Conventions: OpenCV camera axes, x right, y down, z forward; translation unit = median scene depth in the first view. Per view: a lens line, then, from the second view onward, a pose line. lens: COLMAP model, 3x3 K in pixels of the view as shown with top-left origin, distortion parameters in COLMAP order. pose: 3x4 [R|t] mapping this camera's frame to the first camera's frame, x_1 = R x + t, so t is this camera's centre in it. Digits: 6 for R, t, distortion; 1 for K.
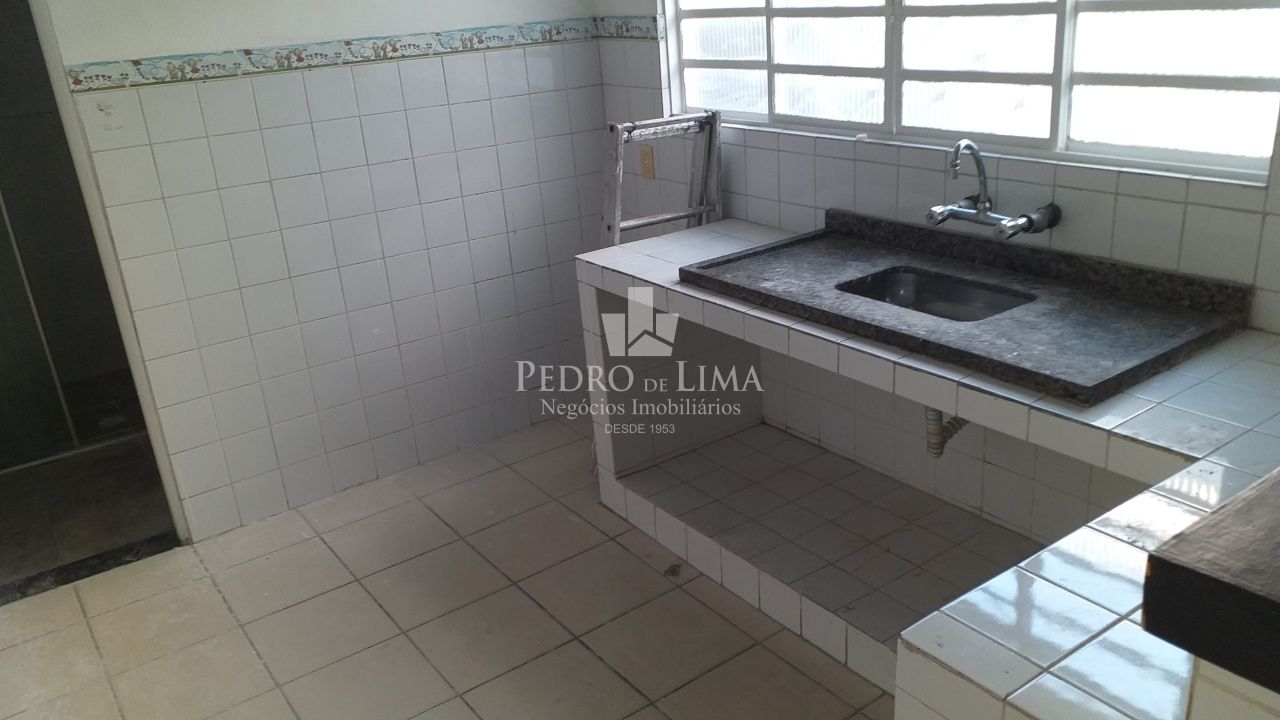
lens RADIAL K [[1013.2, 0, 672.1], [0, 1013.2, 363.1], [0, 0, 1]] dist [-0.004367, -0.004639]
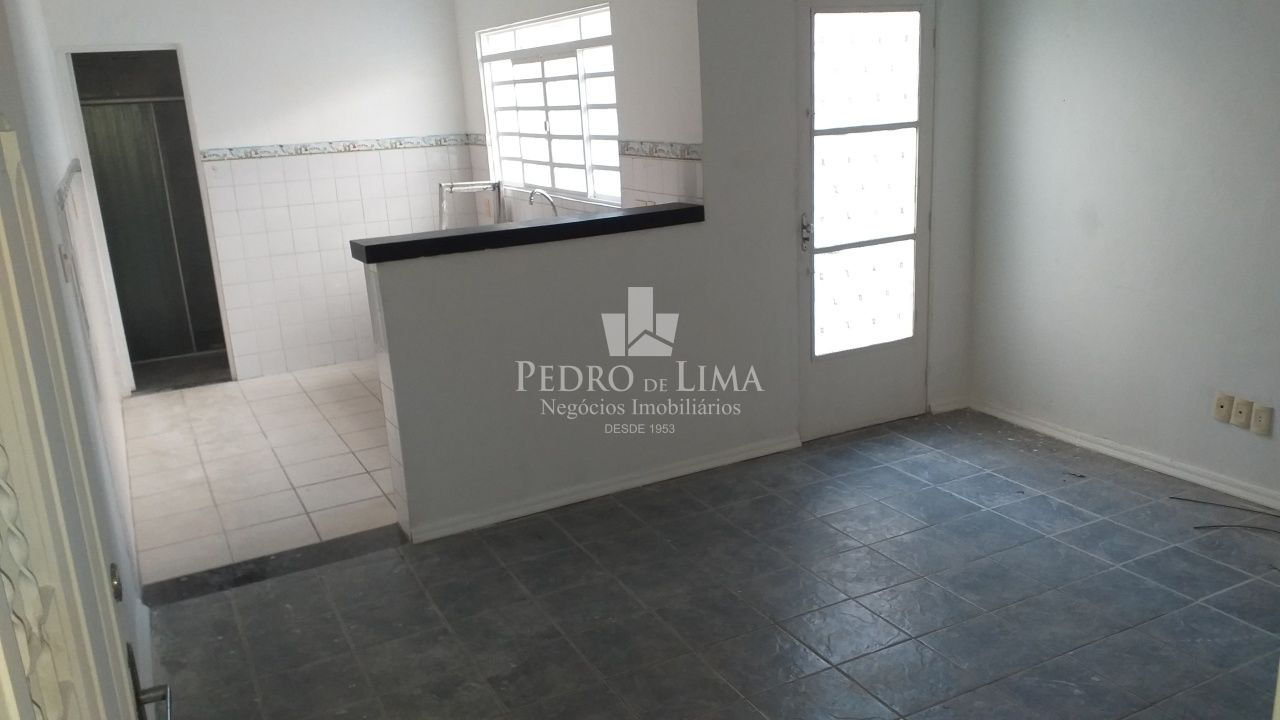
lens RADIAL K [[1002.7, 0, 644.2], [0, 1002.7, 363.0], [0, 0, 1]] dist [0.055243, -0.126557]
pose [[0.986566, 0.057561, -0.152887, 0.693506], [-0.071450, 0.993647, -0.086956, 0.281862], [0.146910, 0.096712, 0.984411, -0.952411]]
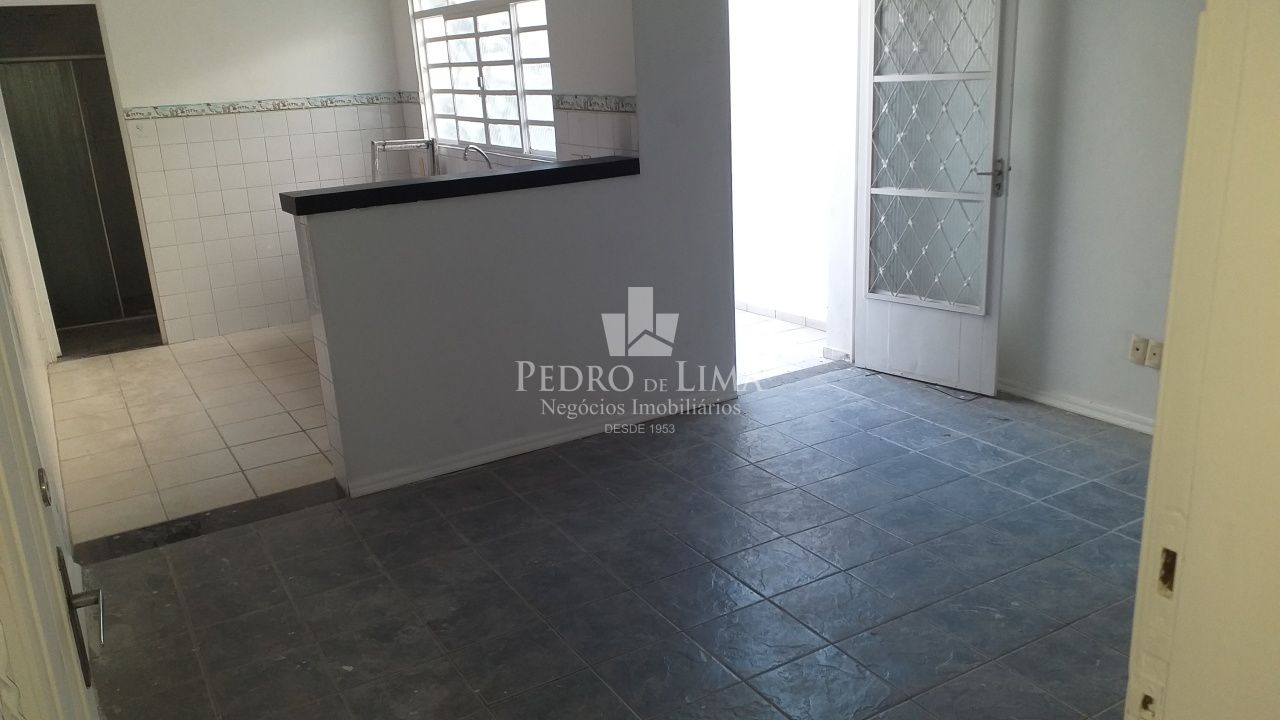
lens RADIAL K [[1010.8, 0, 643.9], [0, 1010.8, 357.9], [0, 0, 1]] dist [0.000994, -0.010311]
pose [[0.994250, 0.047207, -0.096120, 0.706081], [-0.053782, 0.996303, -0.066993, 0.309810], [0.092602, 0.071777, 0.993113, -0.965212]]
